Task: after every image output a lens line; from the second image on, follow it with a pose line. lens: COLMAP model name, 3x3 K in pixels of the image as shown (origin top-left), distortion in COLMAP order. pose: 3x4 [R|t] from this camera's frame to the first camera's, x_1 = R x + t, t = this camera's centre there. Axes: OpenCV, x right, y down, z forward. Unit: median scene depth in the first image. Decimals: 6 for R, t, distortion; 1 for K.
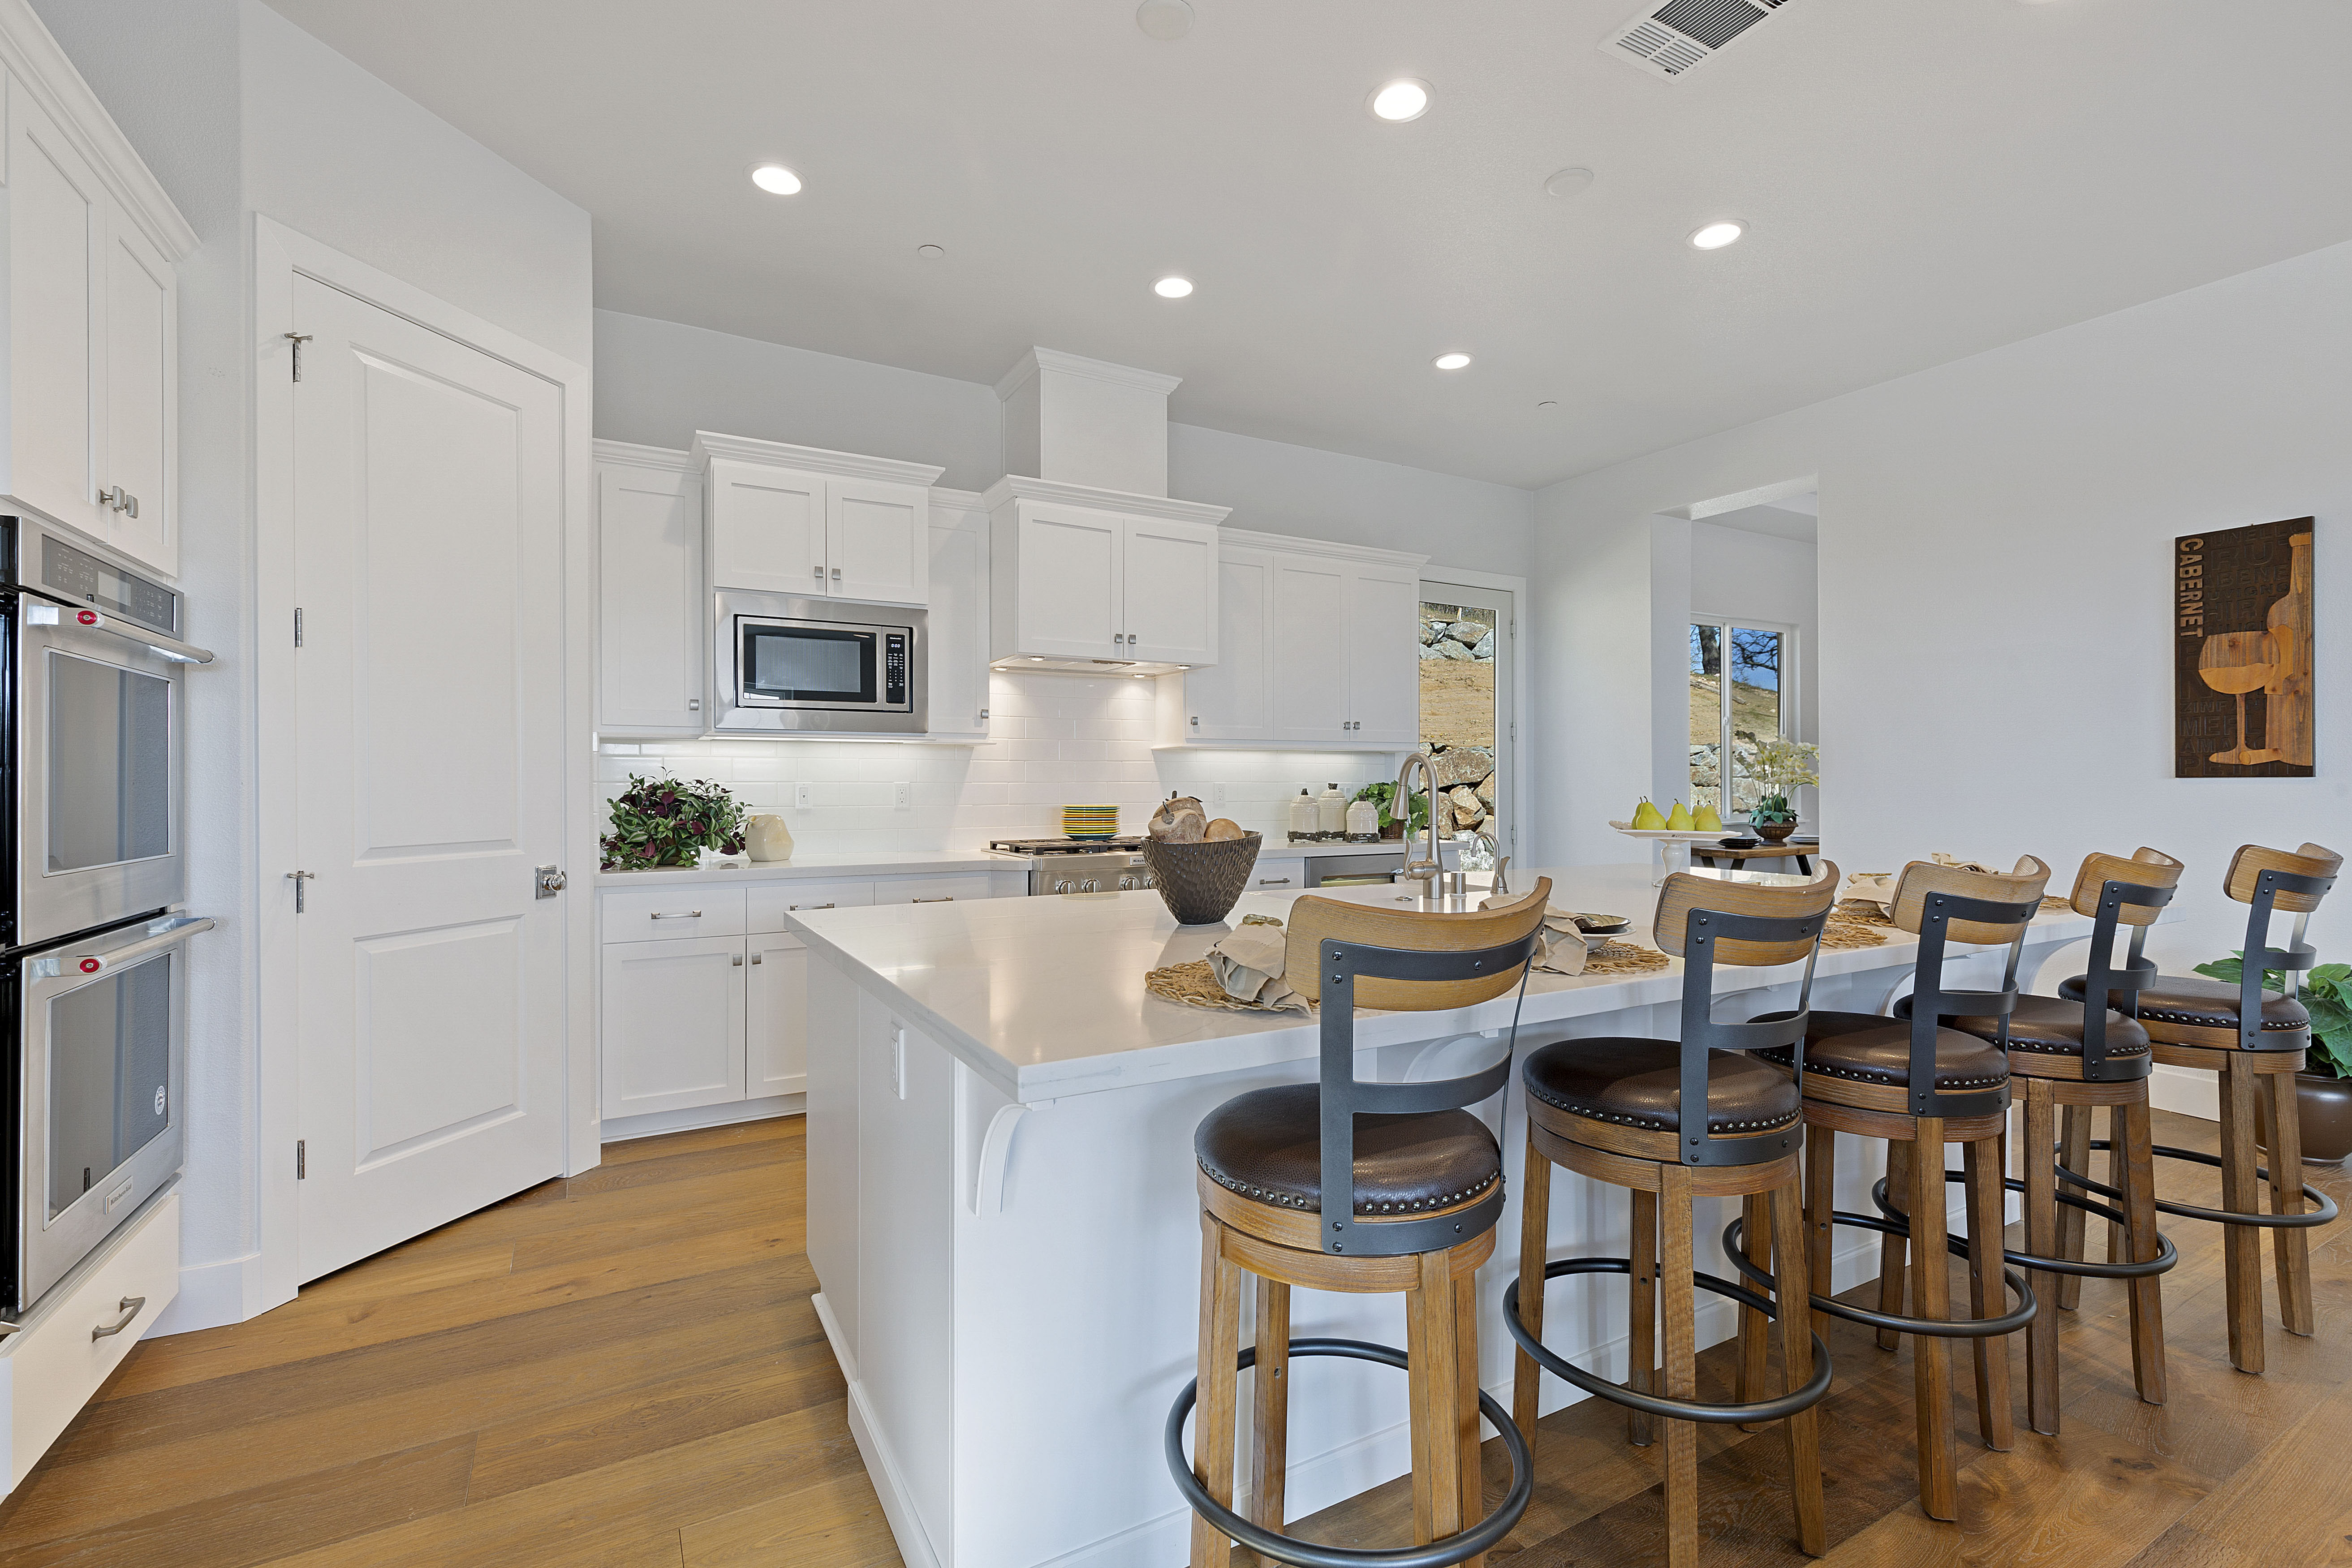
lens RADIAL K [[1046.6, 0, 1176.0], [0, 1046.6, 784.0], [0, 0, 1]] dist [-0.000587, -0.000193]
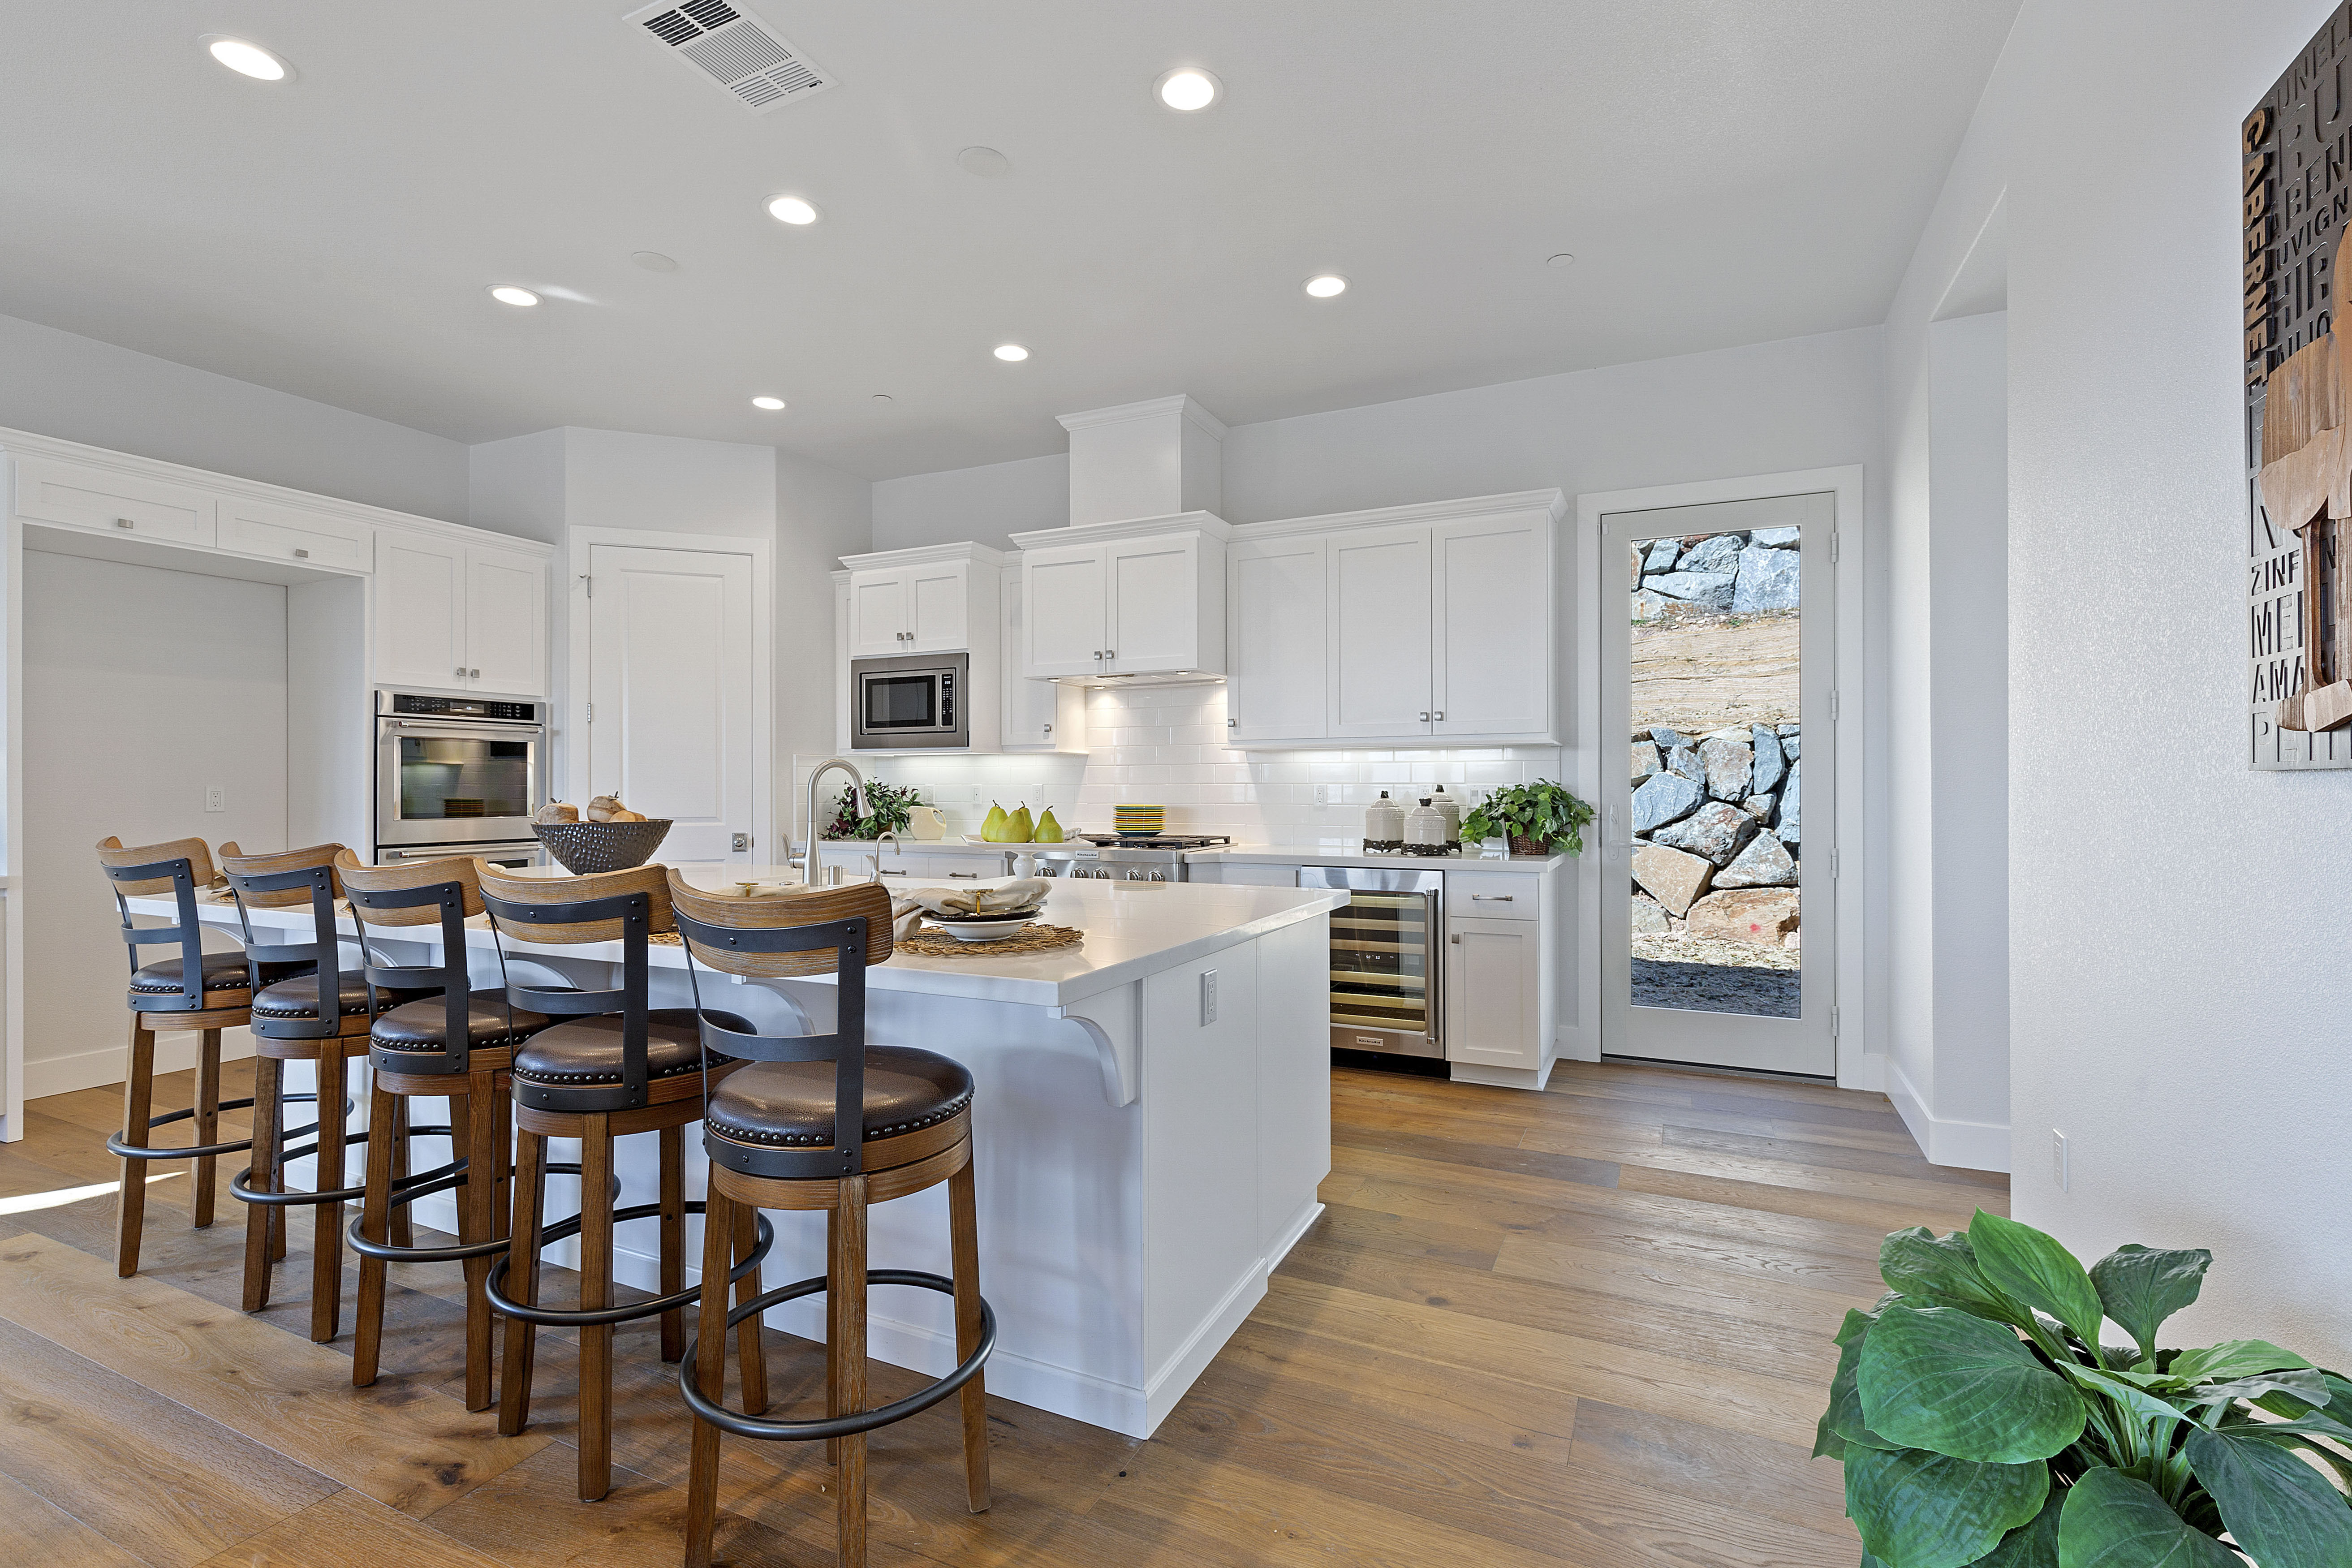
lens RADIAL K [[1057.0, 0, 1184.3], [0, 1057.0, 783.1], [0, 0, 1]] dist [0.007392, -0.000596]
pose [[0.579344, -0.001338, -0.815082, 0.978094], [0.000089, 0.999999, -0.001579, -0.000949], [0.815083, 0.000842, 0.579343, 0.447556]]
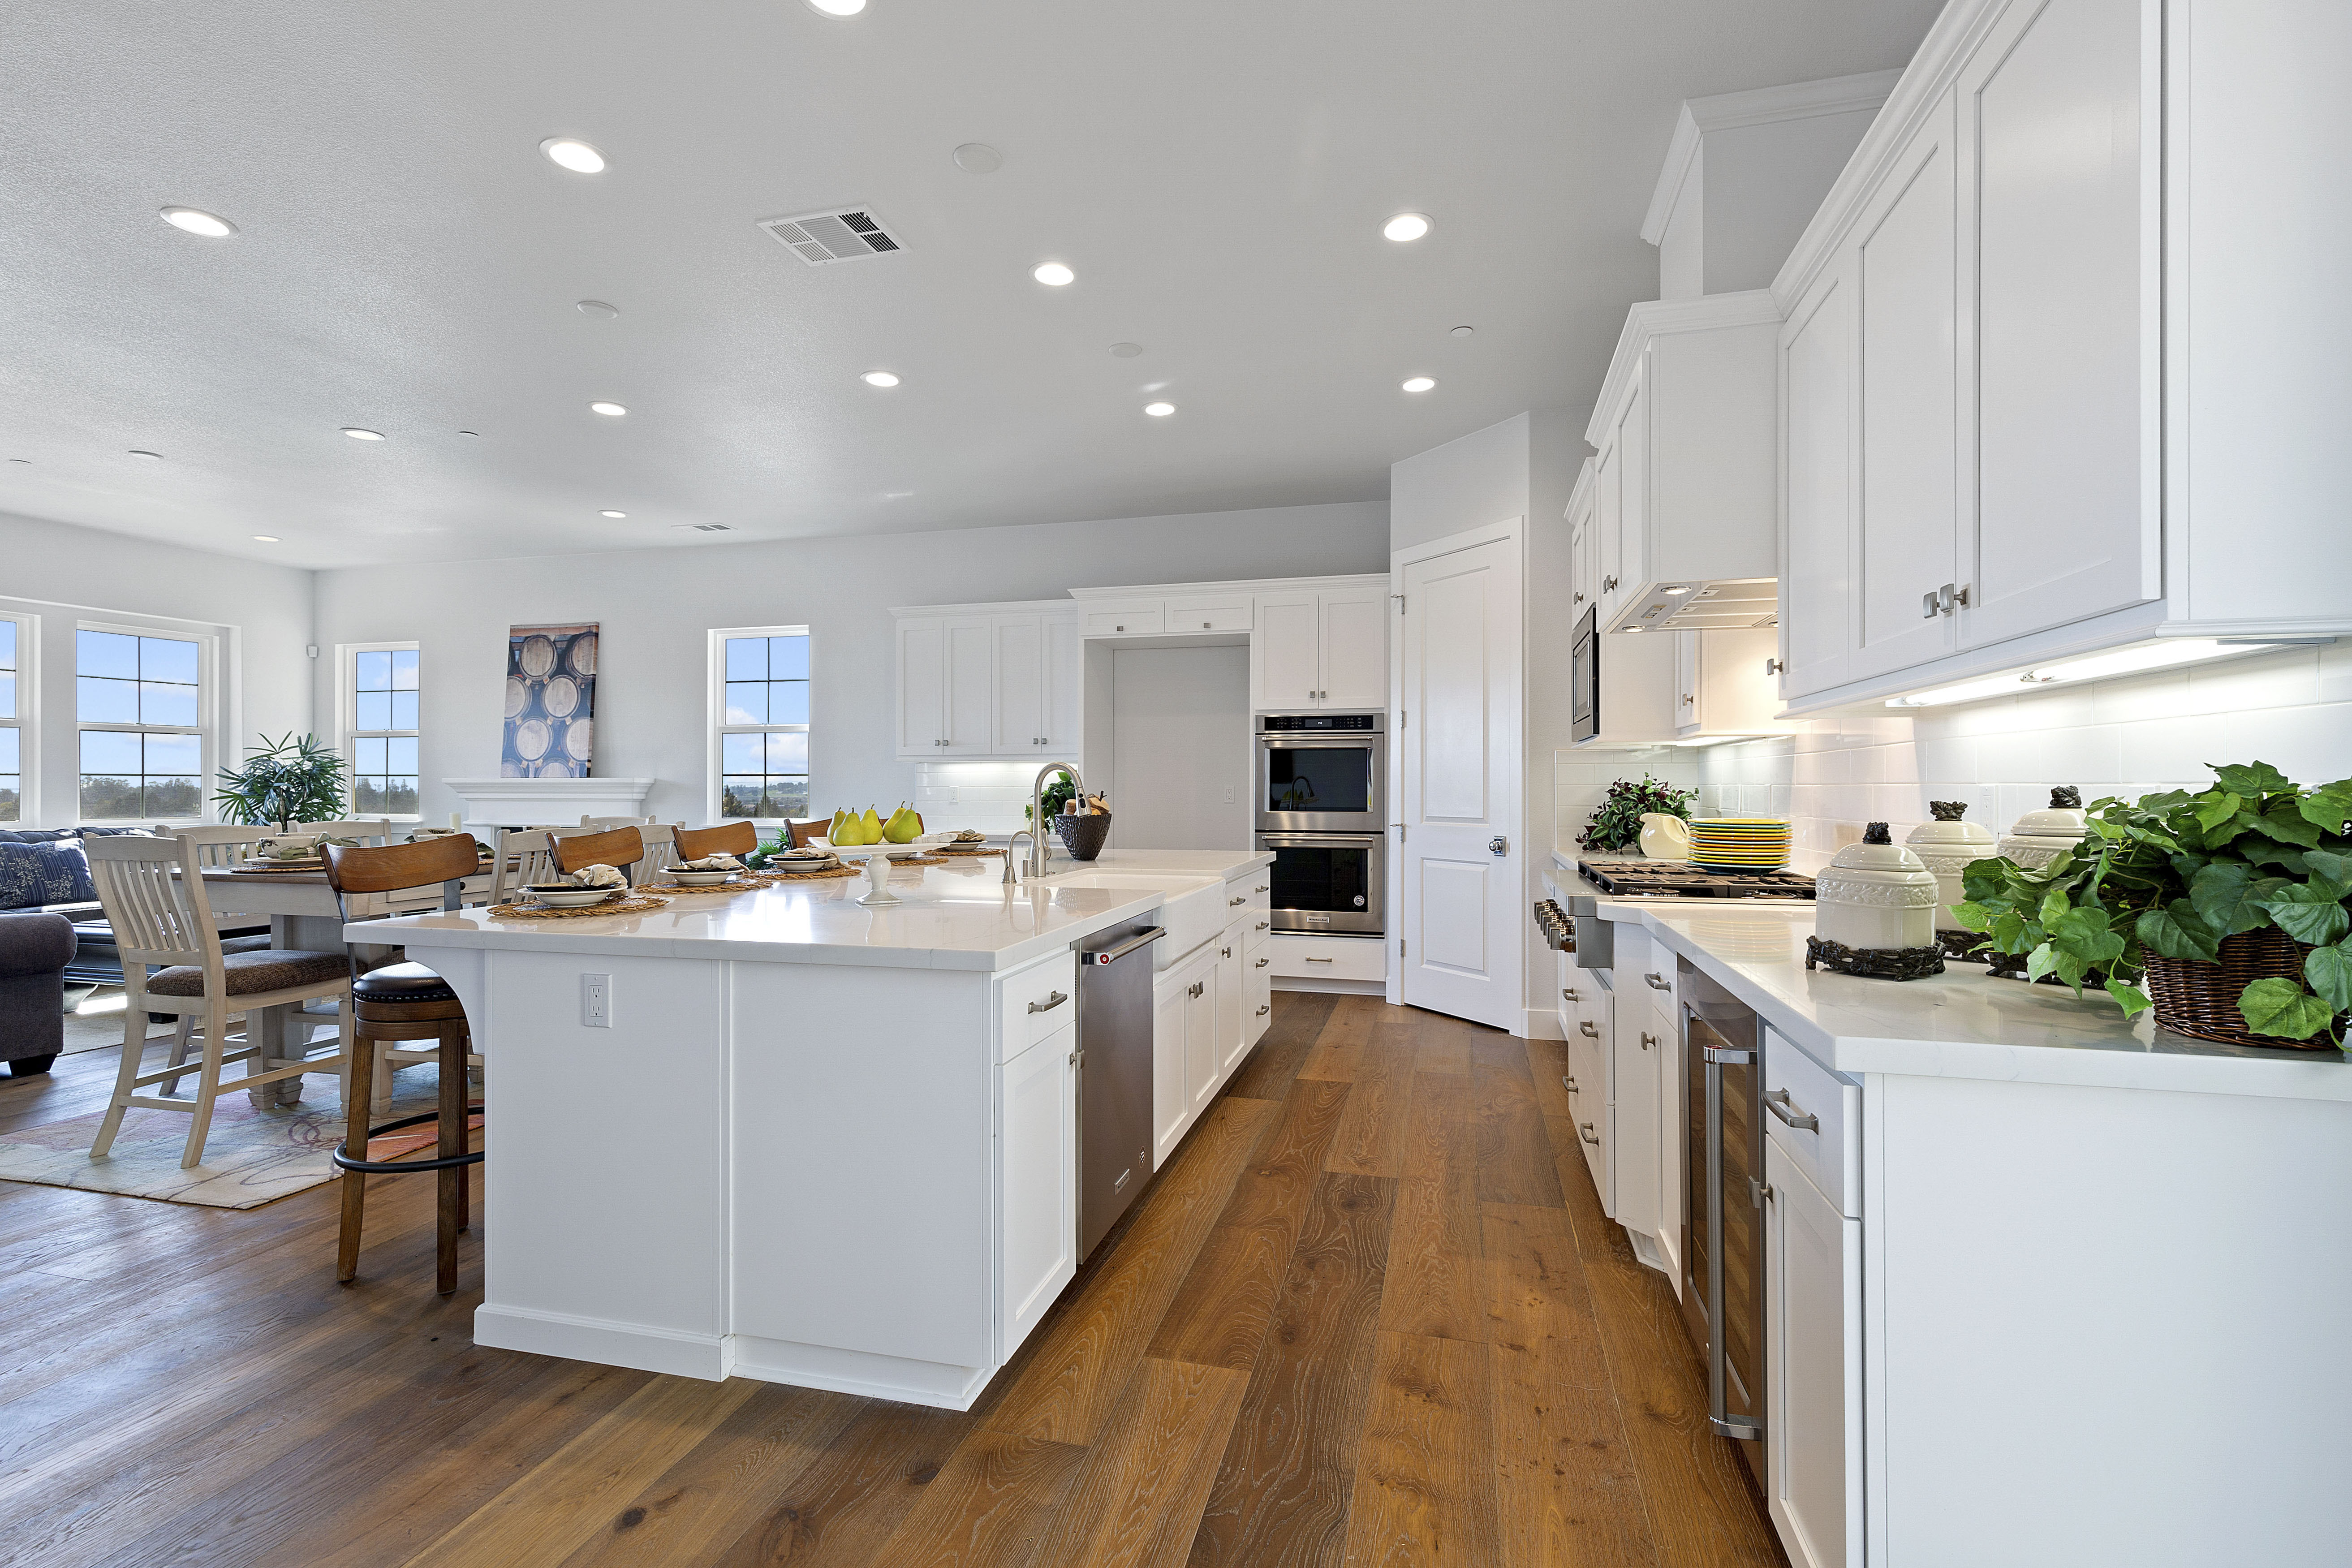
lens RADIAL K [[1057.0, 0, 1184.3], [0, 1057.0, 783.1], [0, 0, 1]] dist [0.007392, -0.000596]
pose [[-0.697821, 0.000327, -0.716272, 0.720917], [0.002119, 0.999996, -0.001608, -0.001996], [0.716269, -0.002640, -0.697819, 1.367211]]
